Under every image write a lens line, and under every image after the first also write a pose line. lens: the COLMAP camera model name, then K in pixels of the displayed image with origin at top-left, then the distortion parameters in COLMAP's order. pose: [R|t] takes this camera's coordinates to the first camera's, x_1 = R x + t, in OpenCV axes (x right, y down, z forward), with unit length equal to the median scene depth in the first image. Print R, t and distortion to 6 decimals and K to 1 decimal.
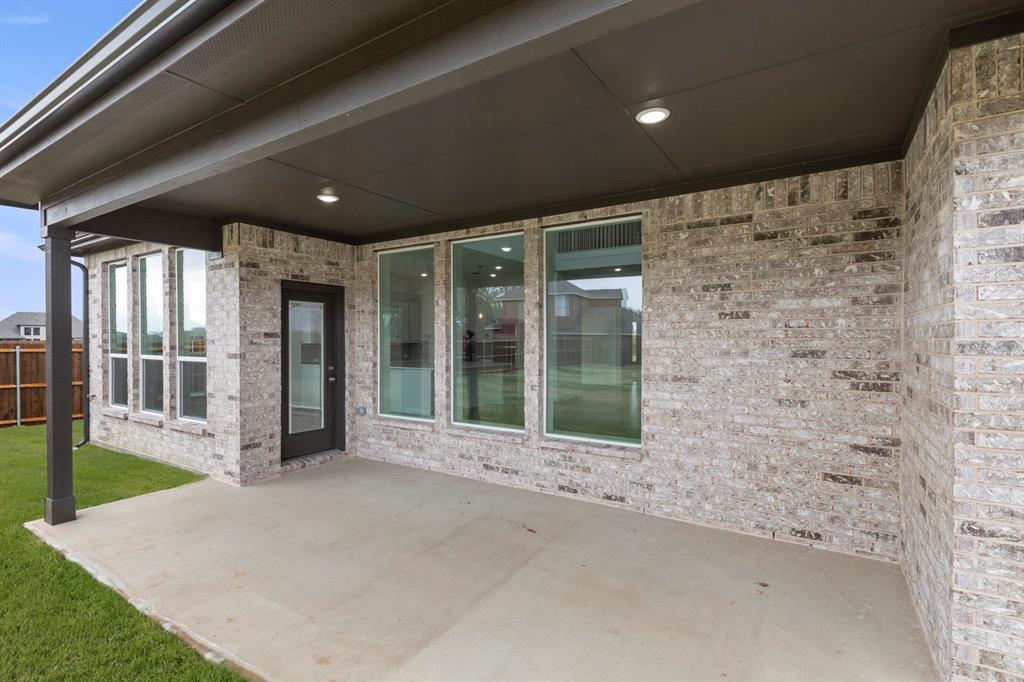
lens RADIAL K [[492.1, 0, 512.0], [0, 492.1, 341.0], [0, 0, 1]] dist [0.013858, -0.000144]
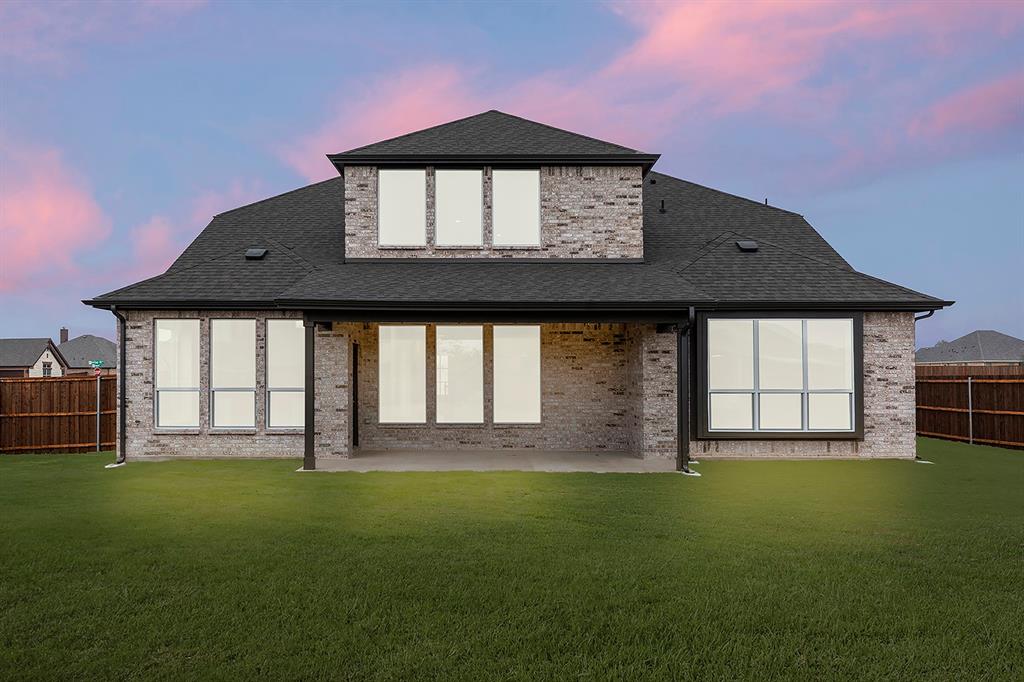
lens RADIAL K [[686.1, 0, 512.0], [0, 686.1, 341.0], [0, 0, 1]] dist [-0.000059, -0.000352]
pose [[0.826766, 0.030834, 0.561701, -1.958258], [0.000165, 0.998483, -0.055054, 0.003527], [-0.562546, 0.045610, 0.825507, -1.893498]]
